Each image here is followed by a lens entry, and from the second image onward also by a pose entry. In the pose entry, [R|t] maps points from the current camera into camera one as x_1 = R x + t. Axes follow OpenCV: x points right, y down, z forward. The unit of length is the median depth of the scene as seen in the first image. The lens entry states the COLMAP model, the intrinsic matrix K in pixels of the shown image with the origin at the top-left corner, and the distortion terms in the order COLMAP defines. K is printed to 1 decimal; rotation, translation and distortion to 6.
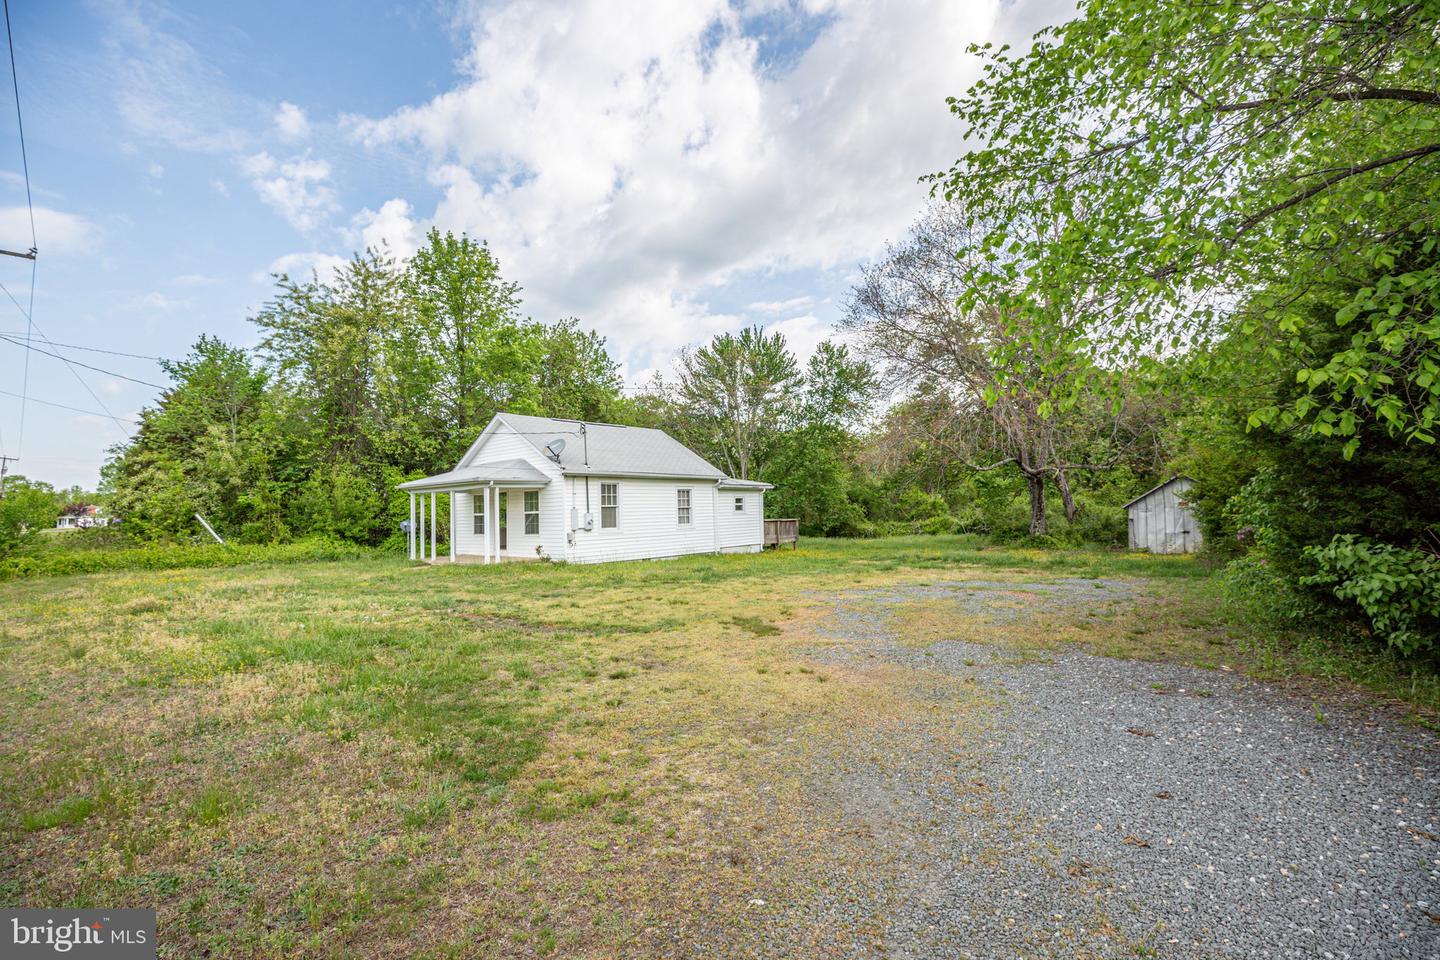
lens RADIAL K [[643.4, 0, 716.6], [0, 643.4, 460.9], [0, 0, 1]] dist [0.000119, -0.000193]
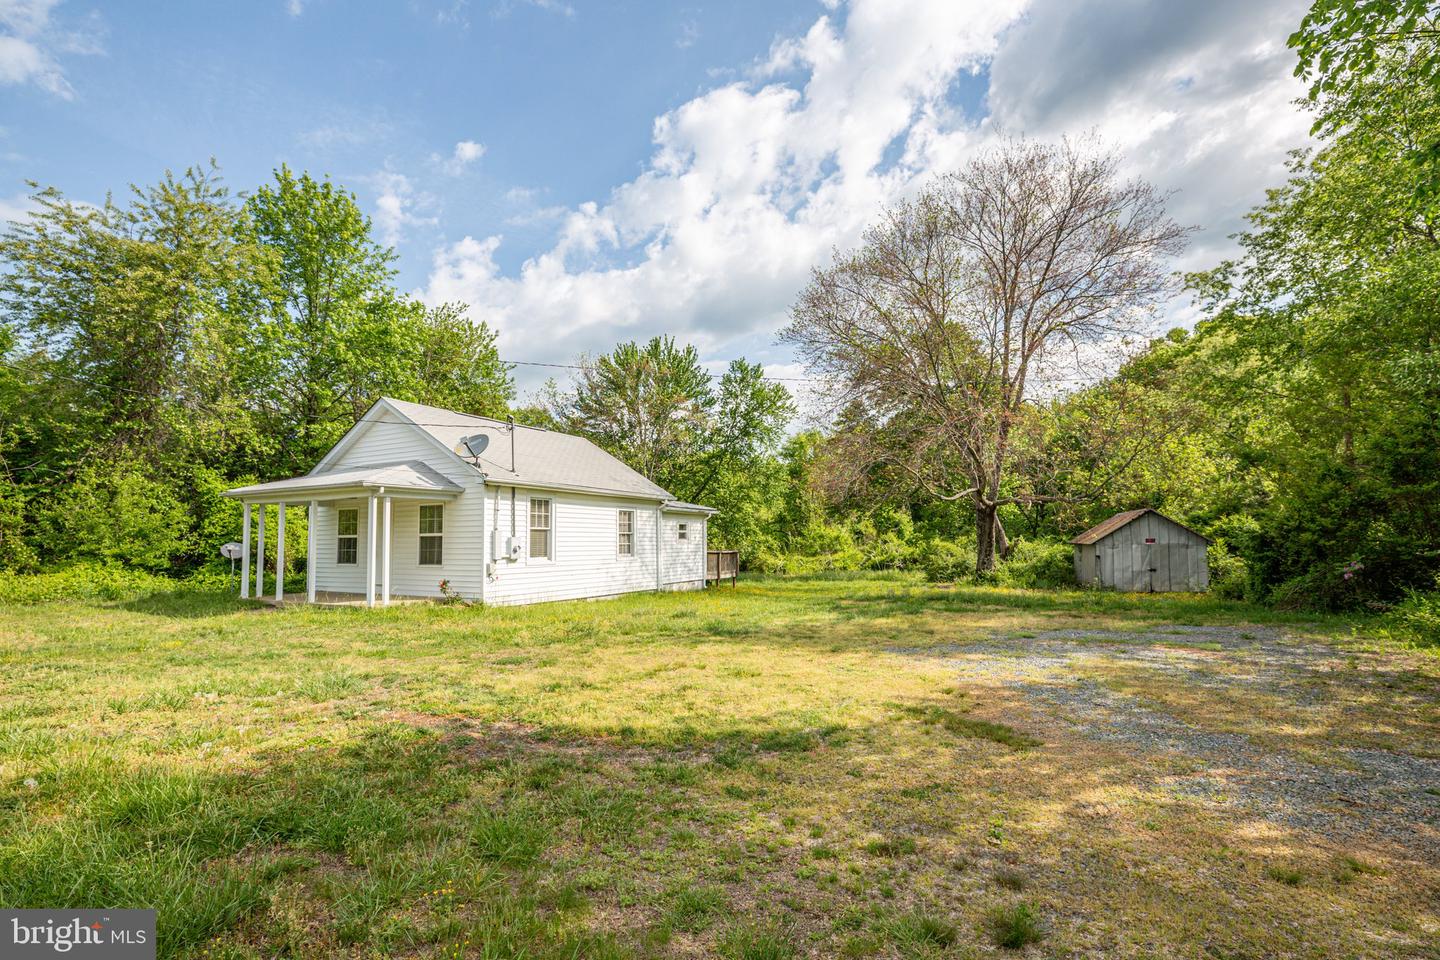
lens RADIAL K [[668.9, 0, 720.0], [0, 668.9, 480.0], [0, 0, 1]] dist [0.002003, 0.001876]
pose [[0.979250, 0.038495, 0.198966, -0.089777], [-0.035192, 0.999178, -0.020111, 0.016348], [-0.199577, 0.012692, 0.979800, 0.142058]]
